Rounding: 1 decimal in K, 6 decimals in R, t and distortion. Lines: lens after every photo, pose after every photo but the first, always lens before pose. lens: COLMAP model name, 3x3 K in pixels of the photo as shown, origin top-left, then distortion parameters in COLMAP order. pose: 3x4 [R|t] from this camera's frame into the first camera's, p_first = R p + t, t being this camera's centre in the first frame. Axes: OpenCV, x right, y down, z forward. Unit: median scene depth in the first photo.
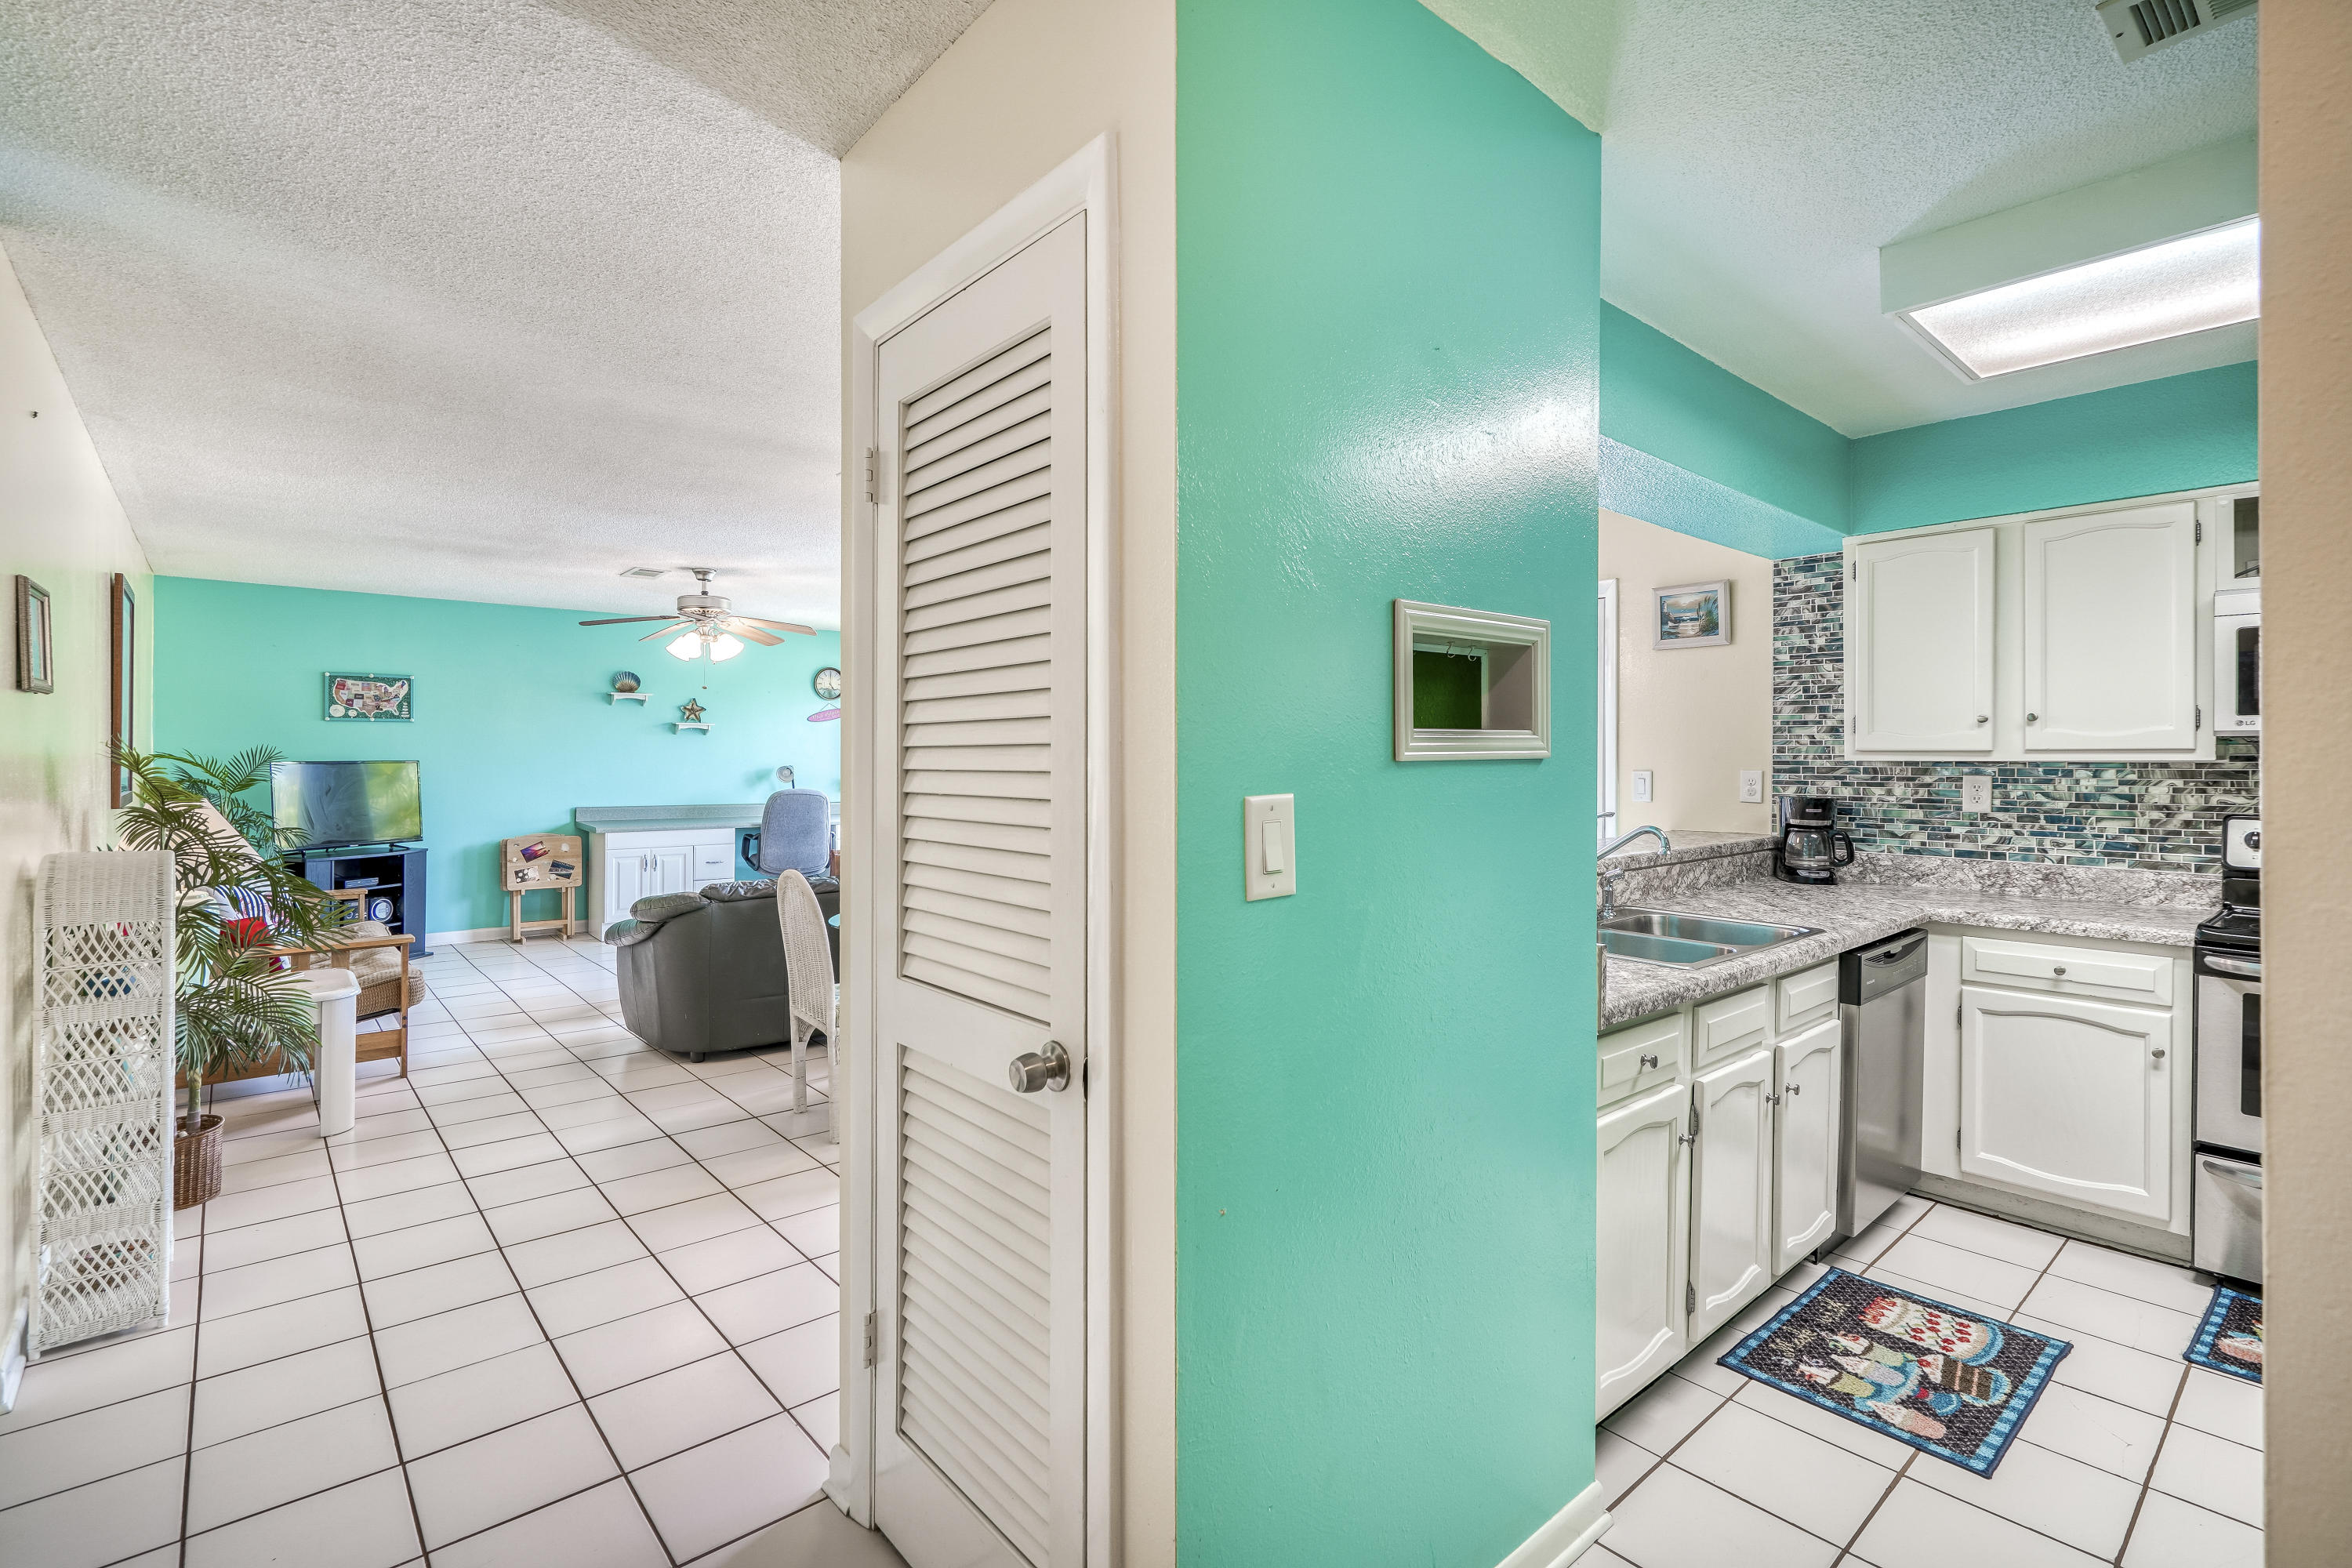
lens RADIAL K [[1092.4, 0, 1140.0], [0, 1092.4, 756.1], [0, 0, 1]] dist [-0.010552, 0.006161]
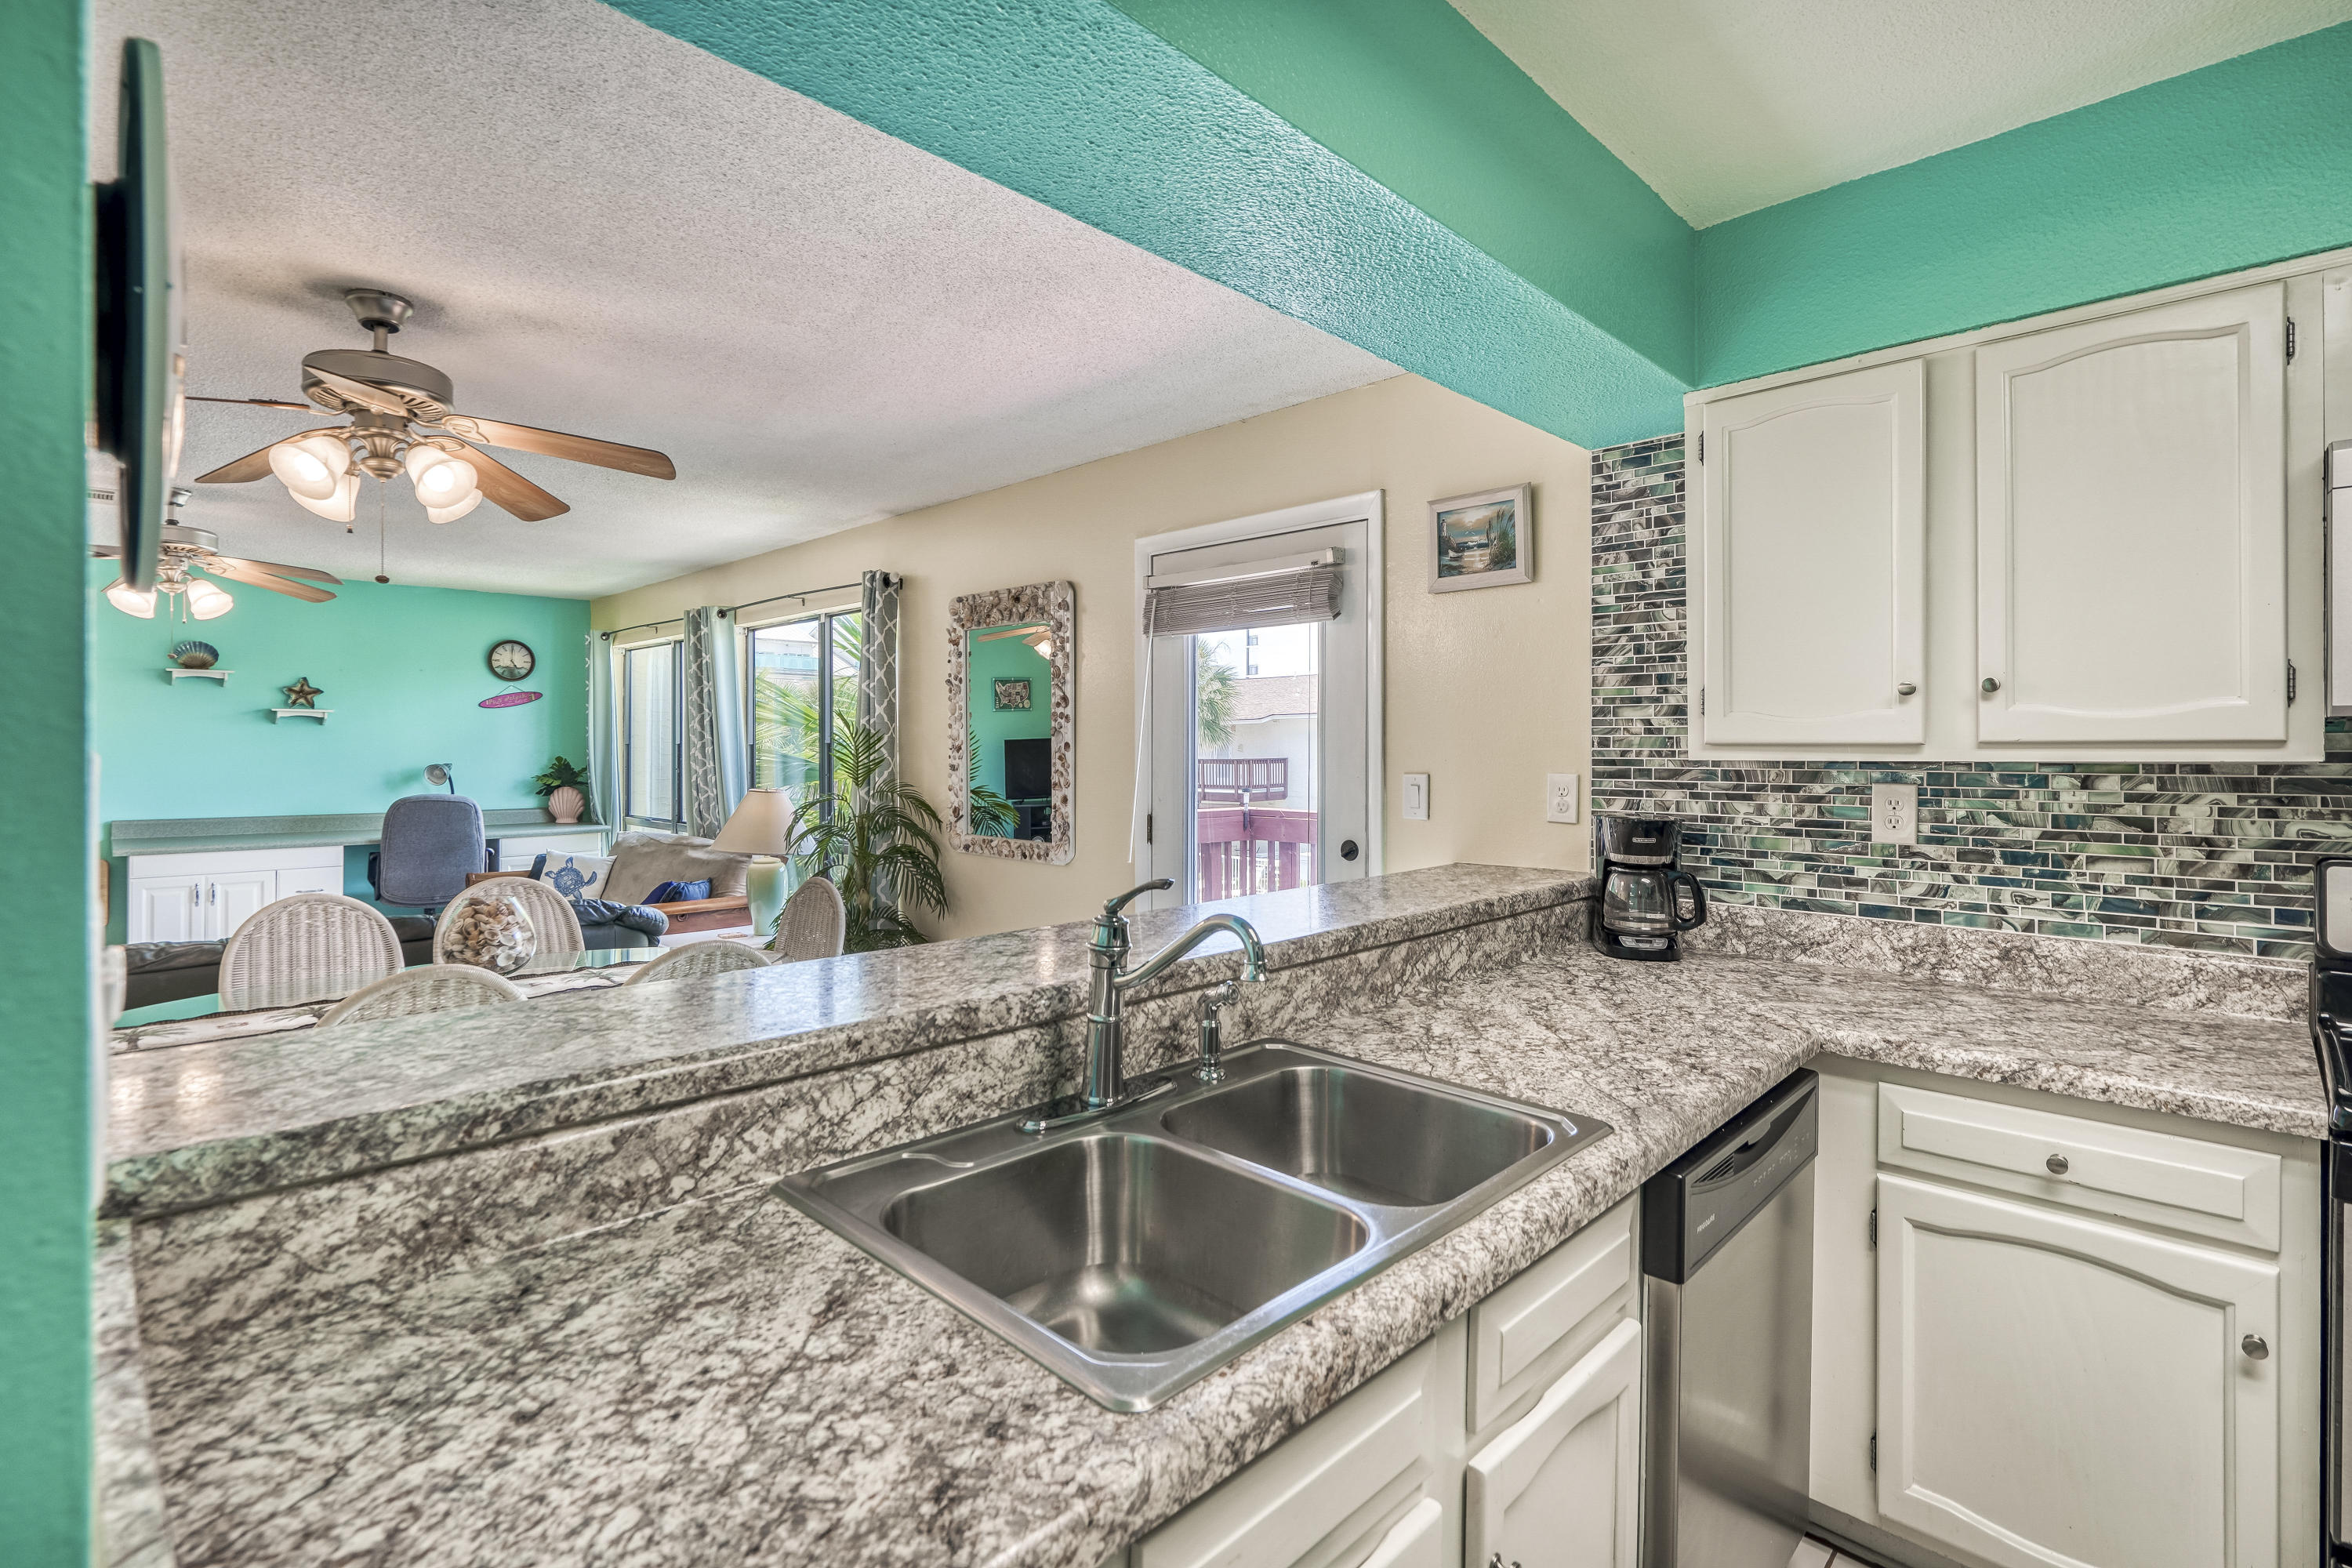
lens RADIAL K [[1092.4, 0, 1156.2], [0, 1092.4, 748.9], [0, 0, 1]] dist [-0.010552, 0.006161]
pose [[0.996640, -0.000545, 0.081909, 0.273712], [0.000638, 0.999999, -0.001110, -0.001507], [-0.081908, 0.001159, 0.996639, 0.379675]]
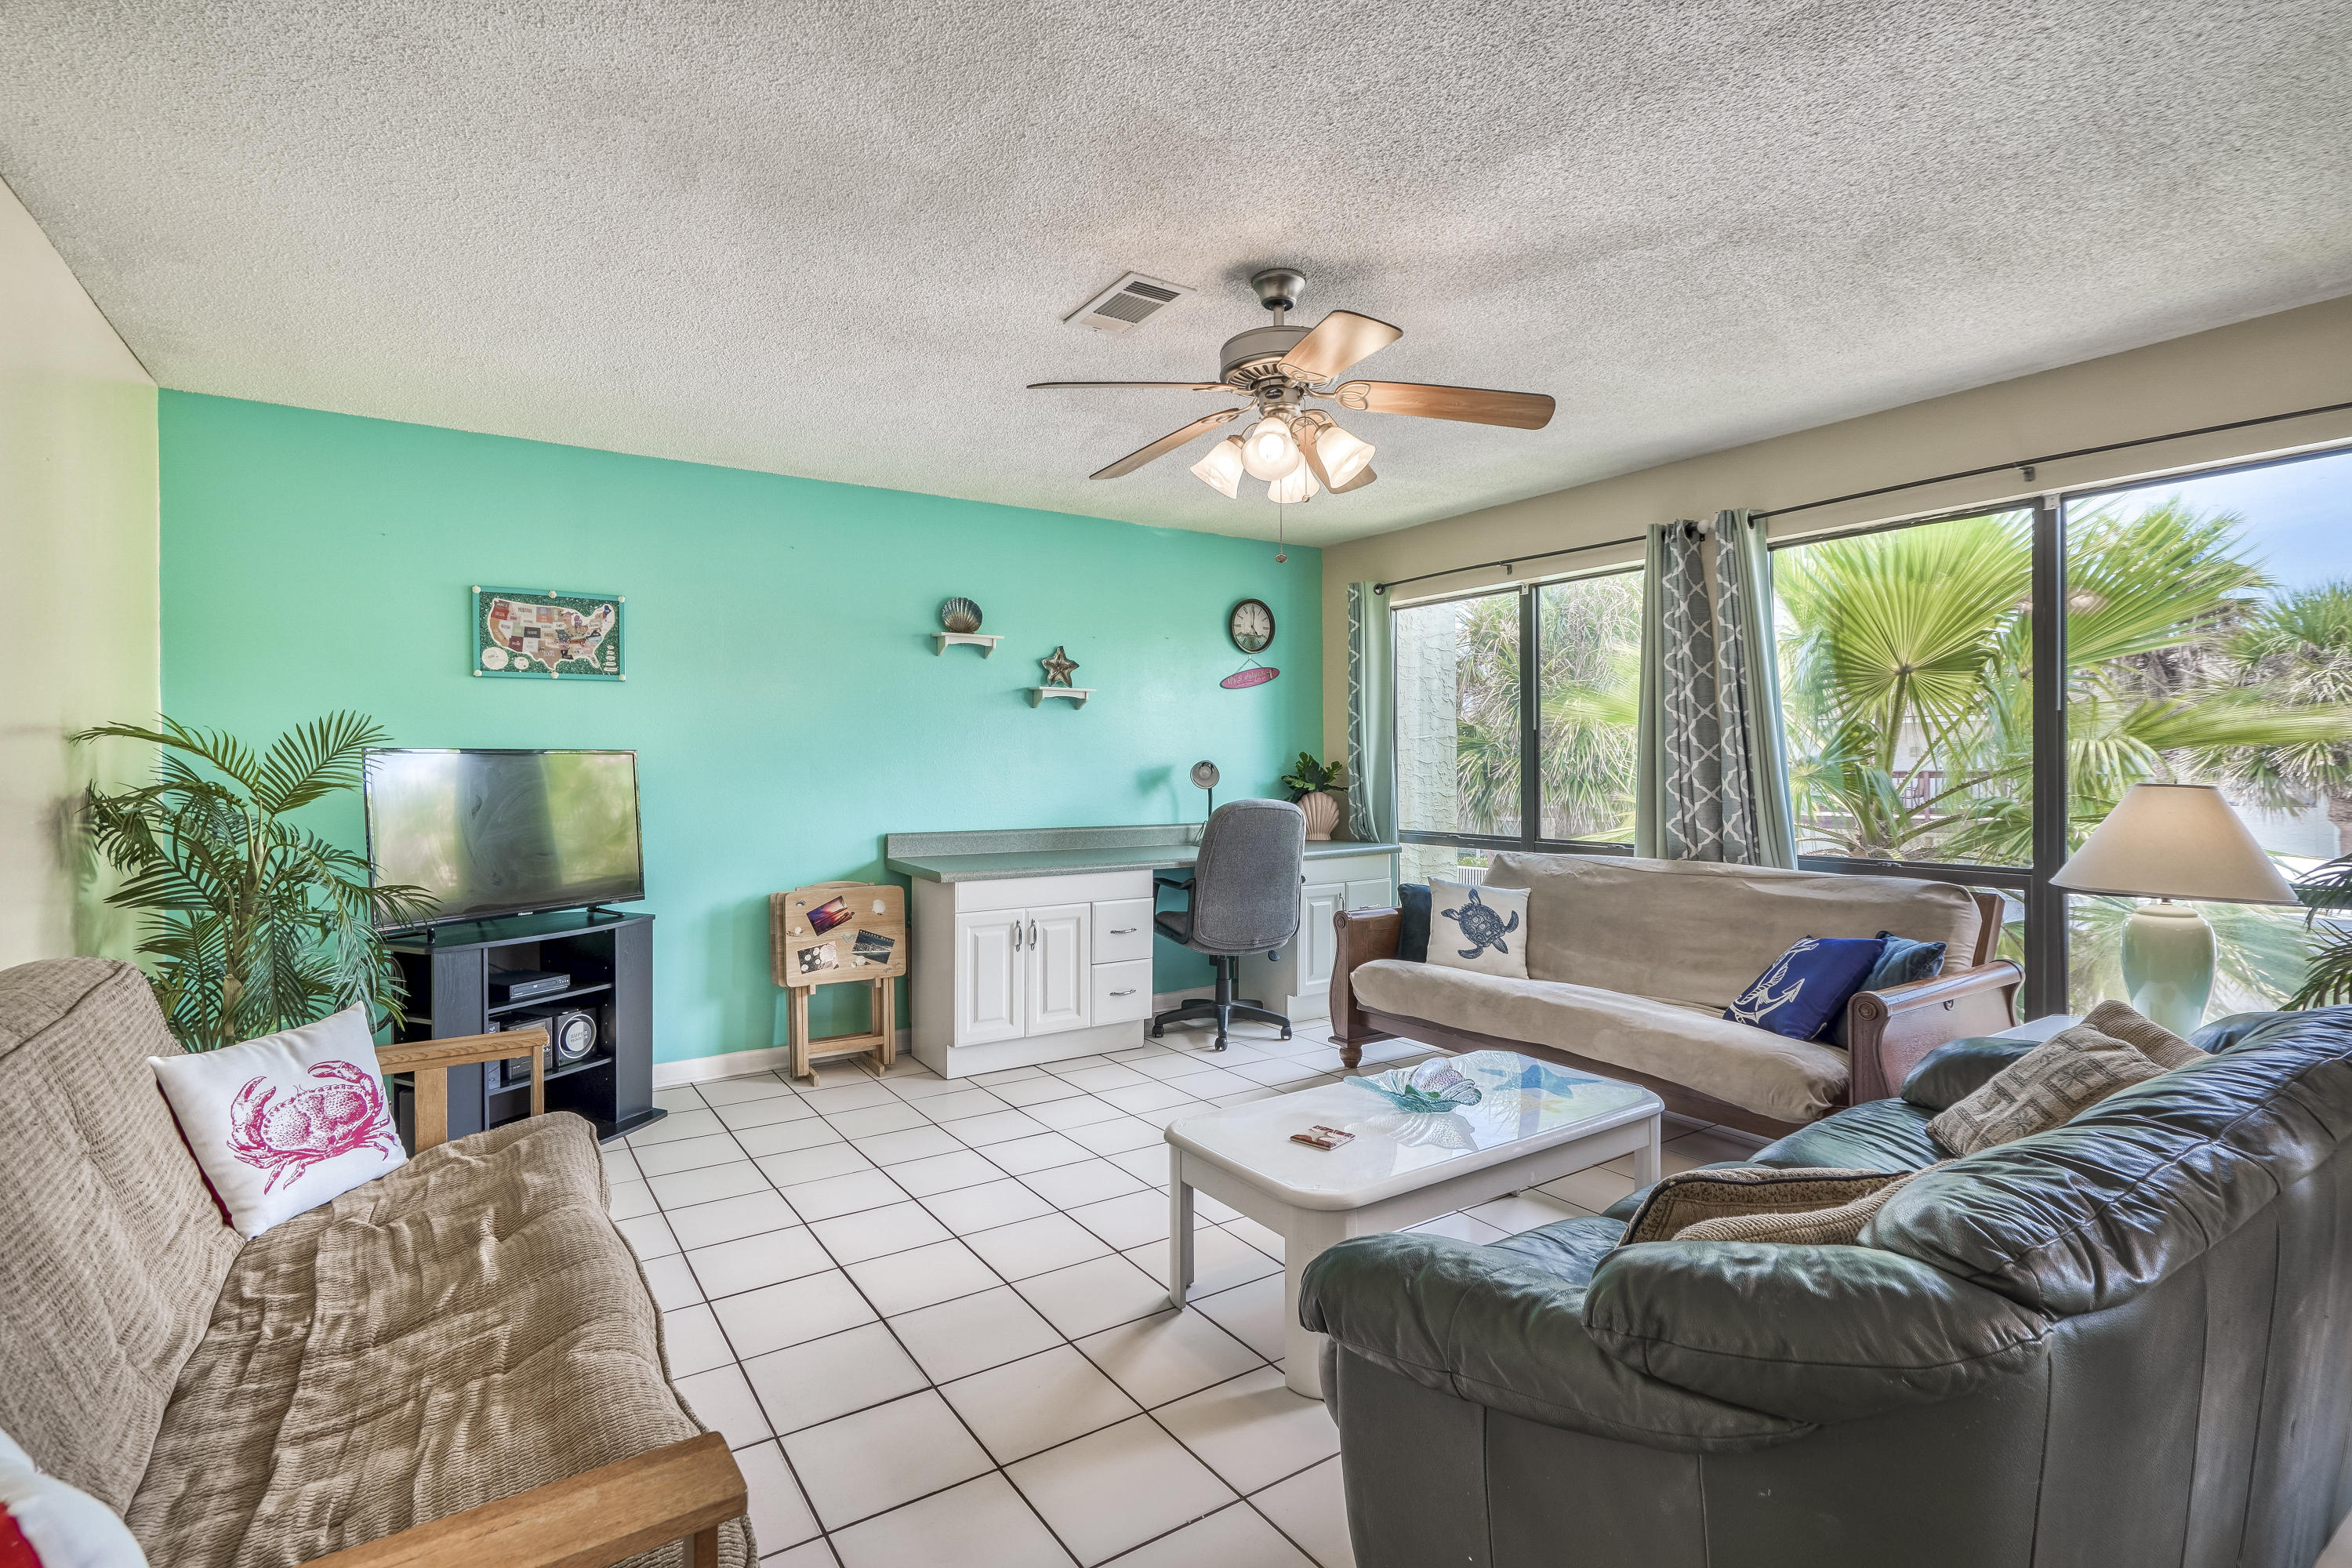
lens RADIAL K [[1092.4, 0, 1123.2], [0, 1092.4, 780.6], [0, 0, 1]] dist [-0.010552, 0.006161]
pose [[0.991089, -0.006817, -0.133027, -0.625758], [0.008578, 0.999883, 0.012667, 0.025629], [0.132925, -0.013695, 0.991031, 0.884207]]
